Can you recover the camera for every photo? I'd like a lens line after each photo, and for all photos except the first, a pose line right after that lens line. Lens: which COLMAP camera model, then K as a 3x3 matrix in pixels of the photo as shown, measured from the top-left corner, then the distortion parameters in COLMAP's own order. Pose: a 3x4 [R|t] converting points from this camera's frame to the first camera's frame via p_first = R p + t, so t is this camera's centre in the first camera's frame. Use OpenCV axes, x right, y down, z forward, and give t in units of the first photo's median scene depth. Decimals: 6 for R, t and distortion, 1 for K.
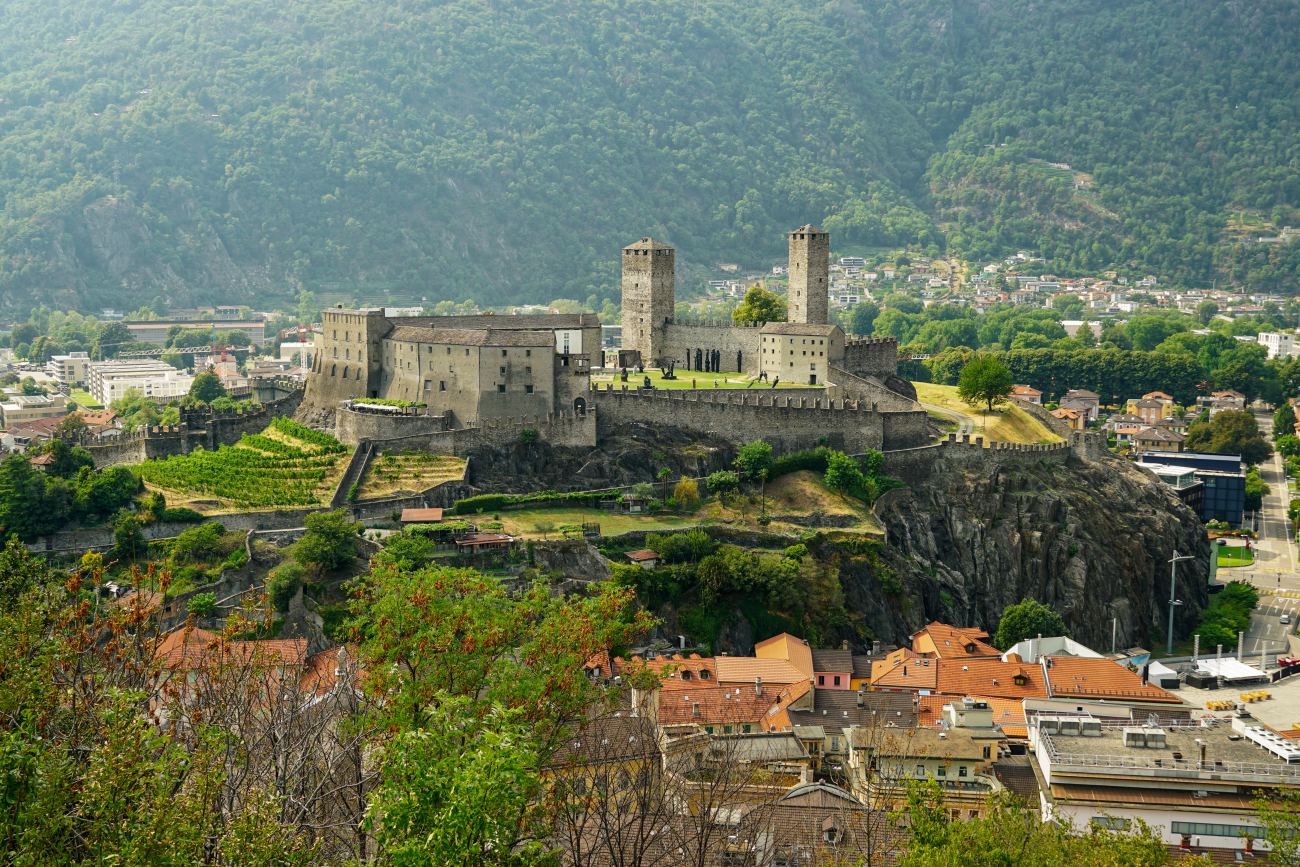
lens RADIAL K [[1561.8, 0, 650.0], [0, 1561.8, 433.5], [0, 0, 1]] dist [0.022133, -0.001729]
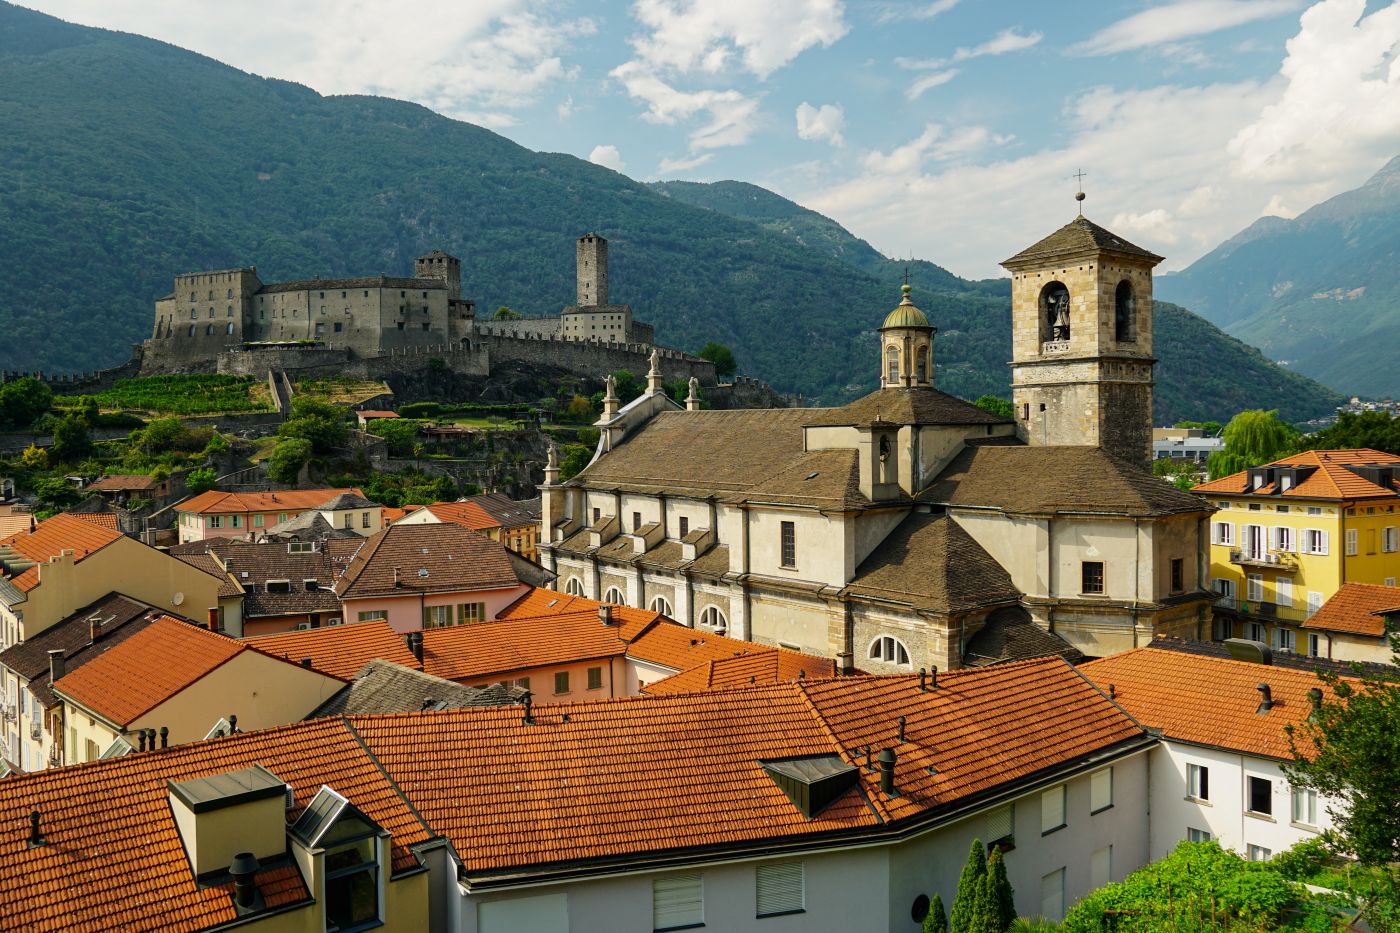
lens RADIAL K [[1139.9, 0, 659.1], [0, 1139.9, 464.6], [0, 0, 1]] dist [-0.032785, 0.096736]
pose [[0.871982, -0.017895, 0.489210, -0.312423], [0.083852, 0.990022, -0.113245, 0.165135], [-0.482302, 0.139769, 0.864783, 0.212983]]
